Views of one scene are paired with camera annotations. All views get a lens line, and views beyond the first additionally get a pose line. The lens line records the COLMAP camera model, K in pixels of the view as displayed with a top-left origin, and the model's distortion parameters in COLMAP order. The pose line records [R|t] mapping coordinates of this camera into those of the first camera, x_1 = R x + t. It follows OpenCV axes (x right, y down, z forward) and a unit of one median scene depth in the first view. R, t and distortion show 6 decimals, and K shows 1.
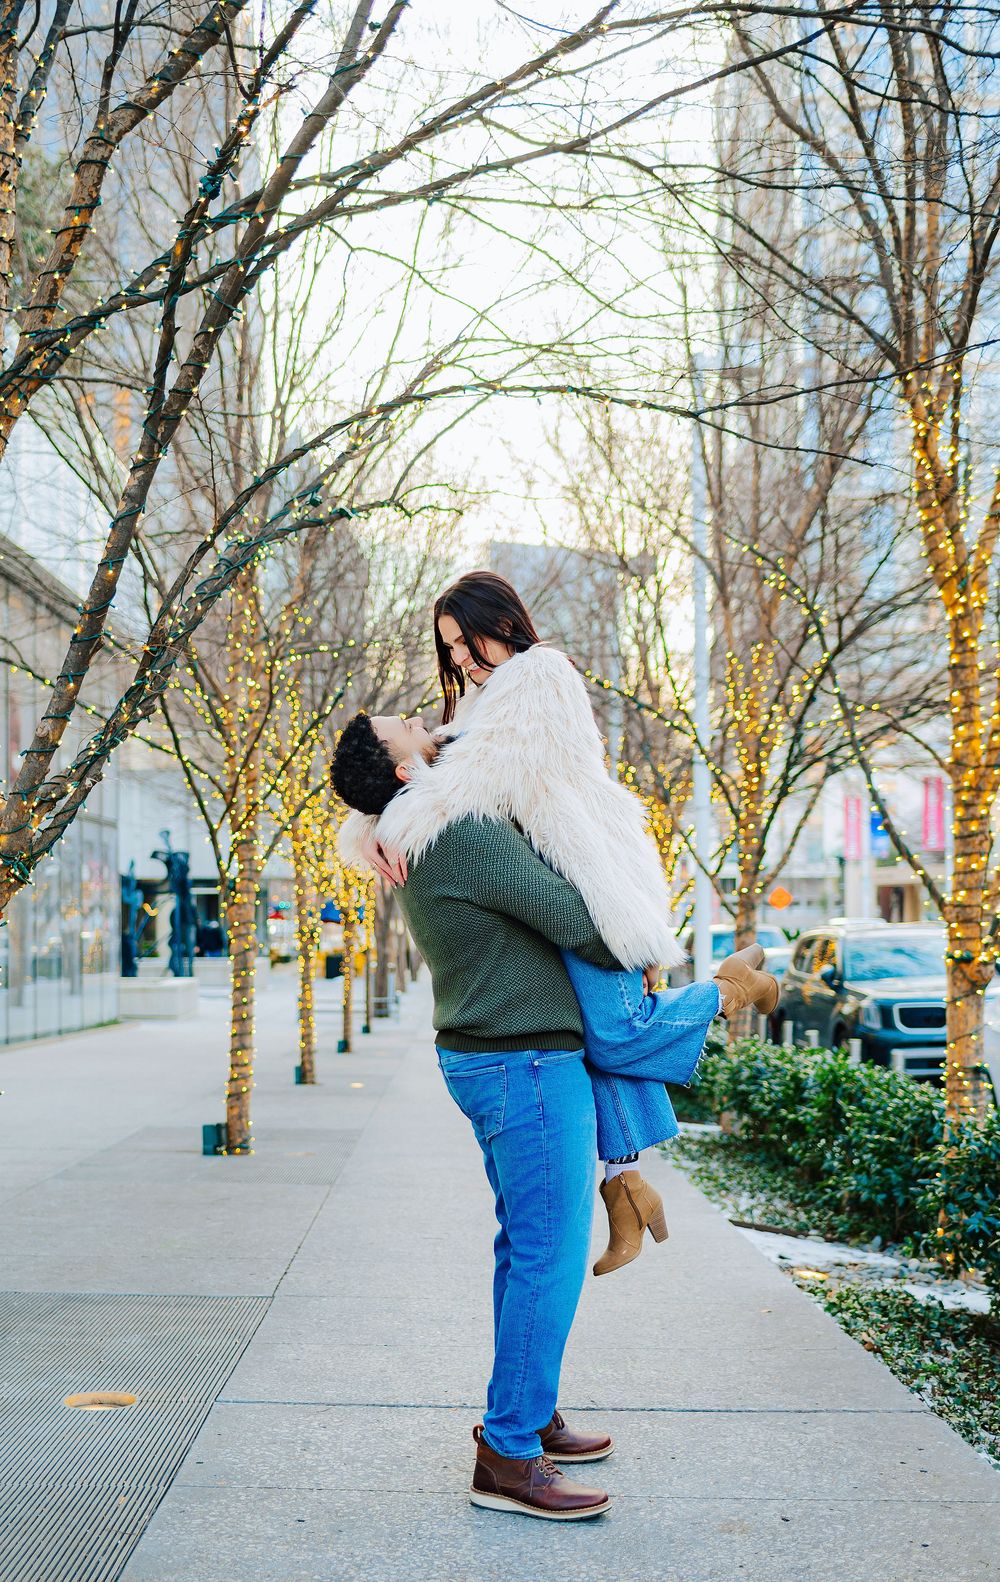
lens RADIAL K [[1730.9, 0, 499.8], [0, 1730.9, 841.0], [0, 0, 1]] dist [0.017956, 0.018066]
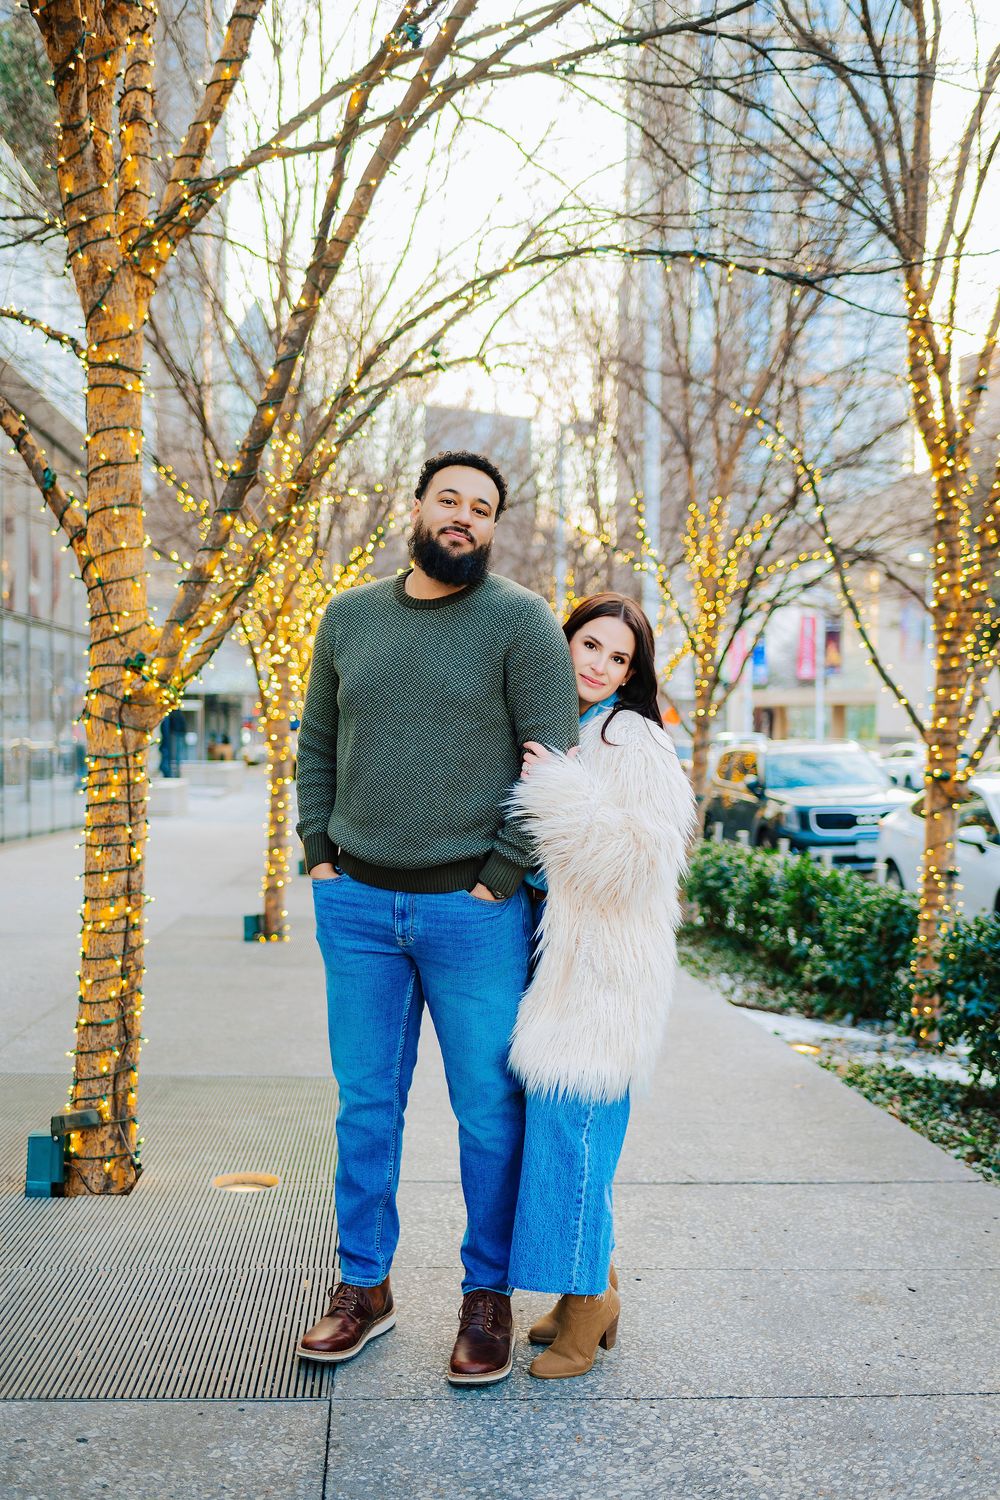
lens RADIAL K [[1443.9, 0, 503.8], [0, 1443.9, 731.3], [0, 0, 1]] dist [0.016468, 0.003194]
pose [[0.996237, 0.012131, 0.085819, -0.105578], [-0.016232, 0.998751, 0.047248, -0.003322], [-0.085139, -0.048463, 0.995190, 0.069006]]
